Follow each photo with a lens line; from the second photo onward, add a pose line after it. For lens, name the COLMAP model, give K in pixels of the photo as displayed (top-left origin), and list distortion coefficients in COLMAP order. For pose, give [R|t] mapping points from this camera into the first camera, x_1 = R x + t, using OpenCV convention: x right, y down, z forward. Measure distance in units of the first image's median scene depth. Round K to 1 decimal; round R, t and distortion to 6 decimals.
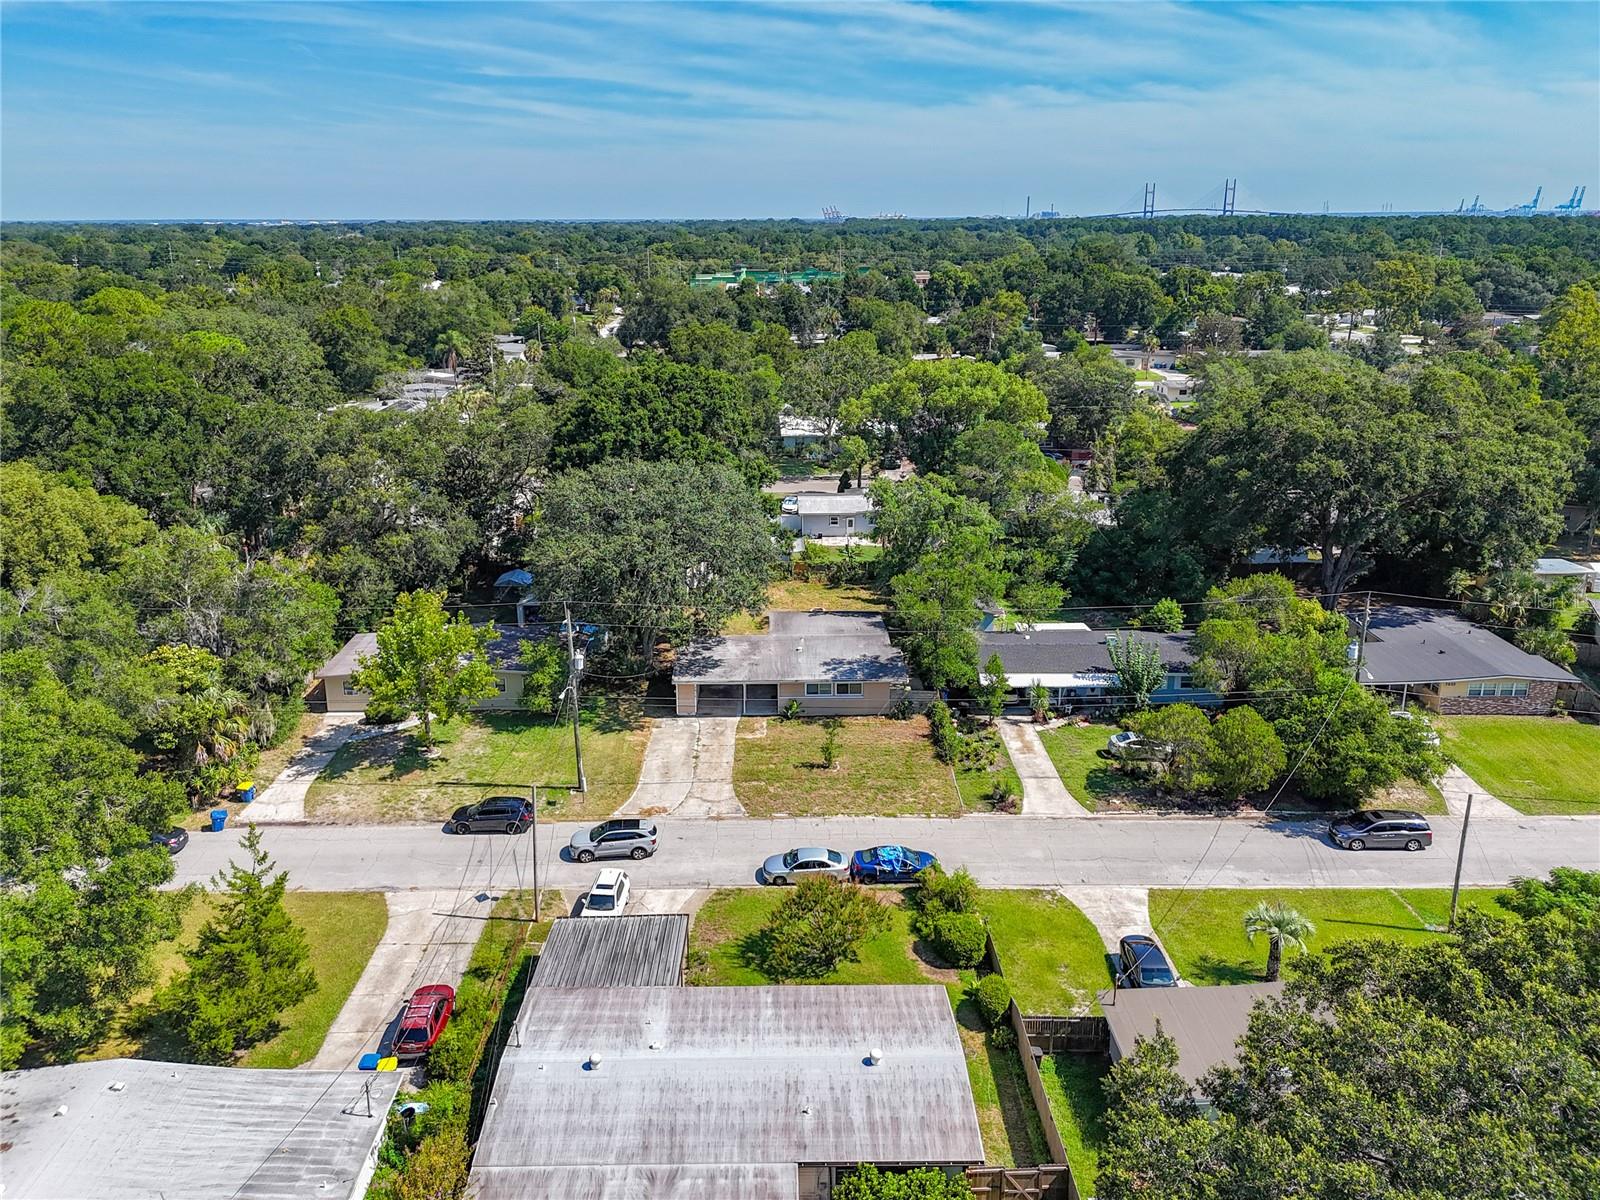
lens RADIAL K [[1268.3, 0, 777.8], [0, 1268.3, 554.5], [0, 0, 1]] dist [0.048771, -0.053768]
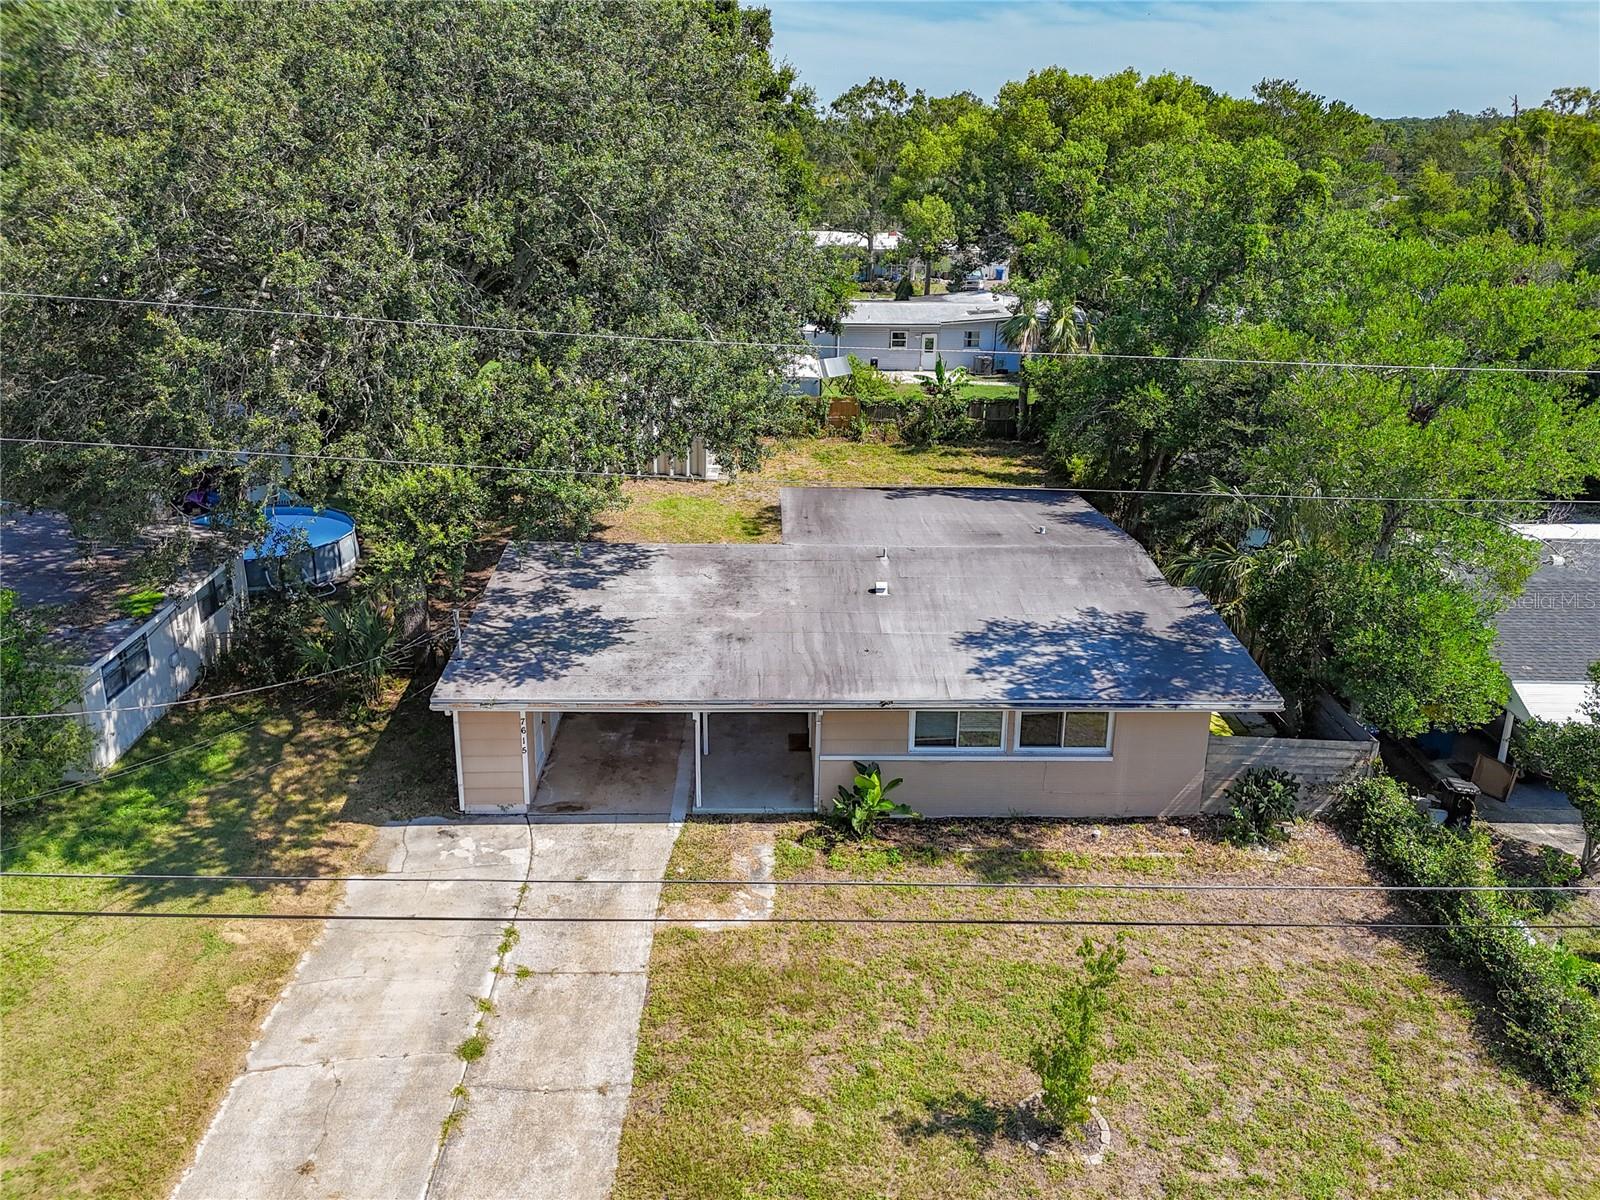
lens RADIAL K [[1255.3, 0, 782.1], [0, 1255.3, 596.7], [0, 0, 1]] dist [0.035742, -0.061221]
pose [[0.999887, 0.012346, 0.008570, -0.010090], [-0.013039, 0.996192, 0.086207, 0.052734], [-0.007473, -0.086309, 0.996240, 0.726475]]
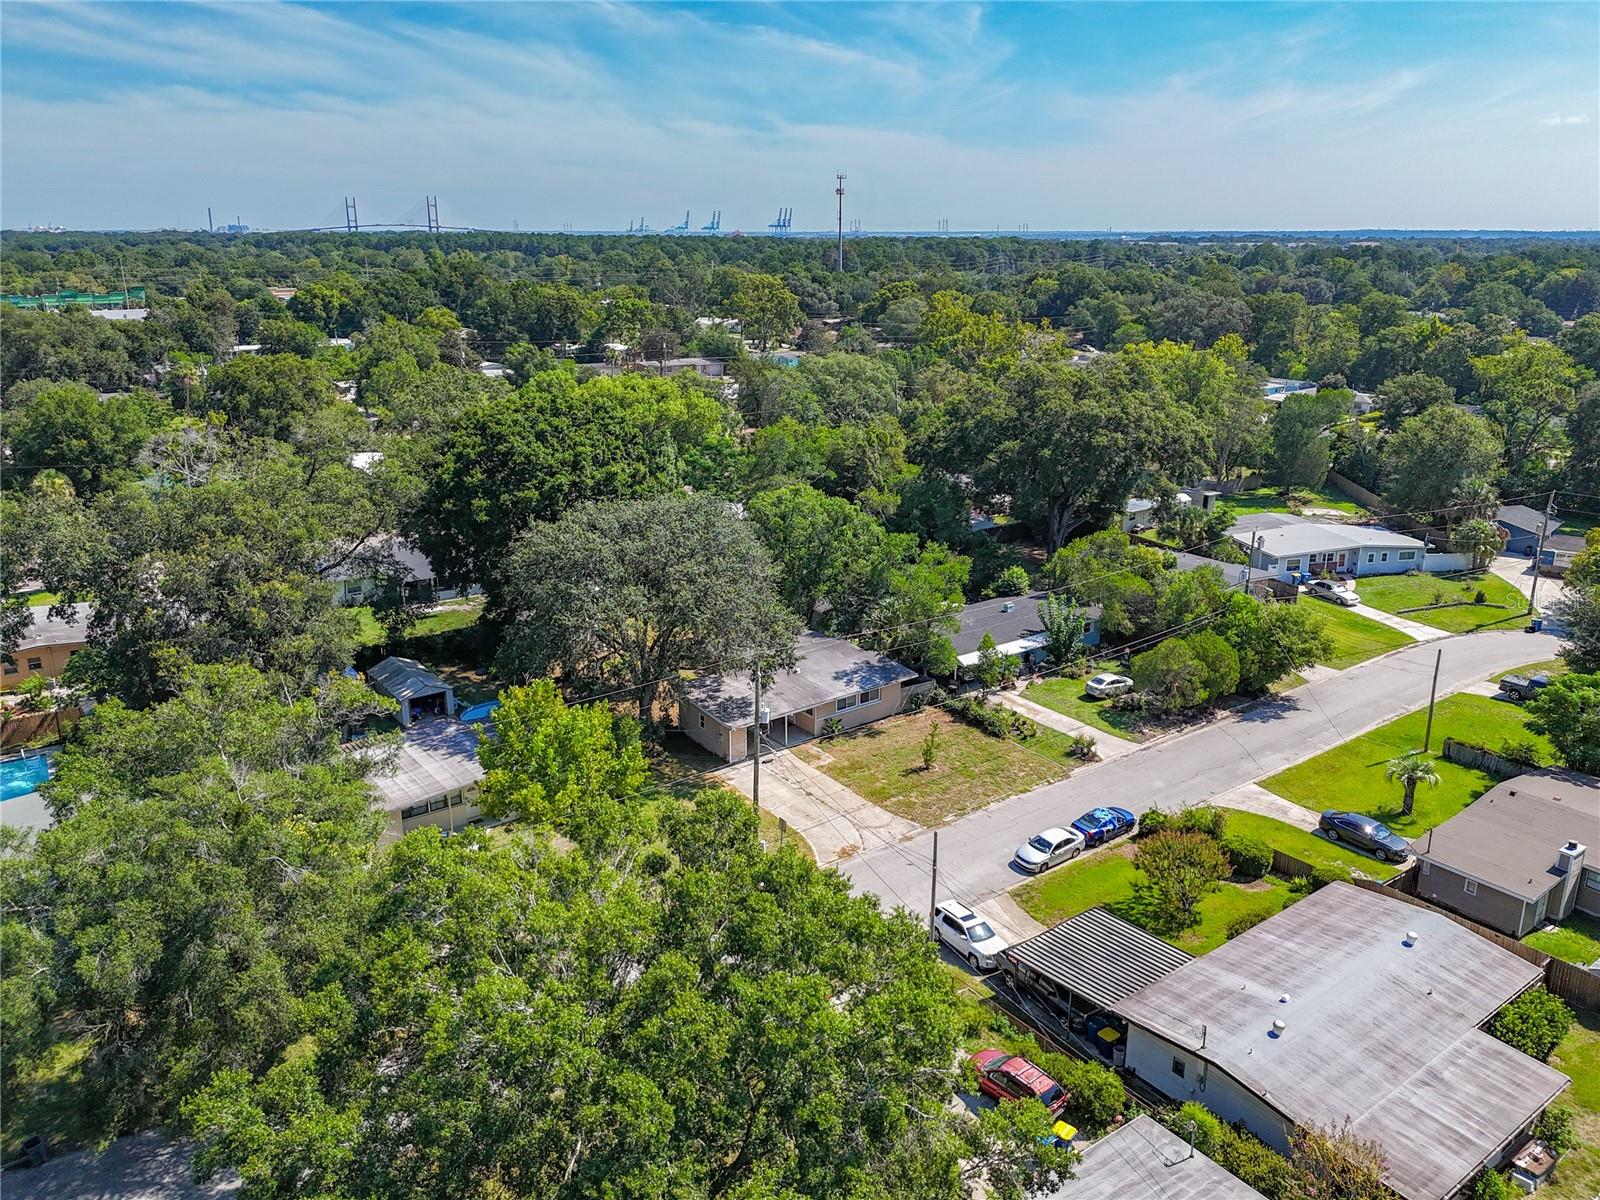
lens RADIAL K [[1230.4, 0, 864.7], [0, 1230.4, 605.9], [0, 0, 1]] dist [0.039489, -0.051748]
pose [[0.780704, -0.172797, 0.600535, -0.536364], [0.152192, 0.984648, 0.085470, -0.052260], [-0.606085, 0.024670, 0.795017, 0.209984]]
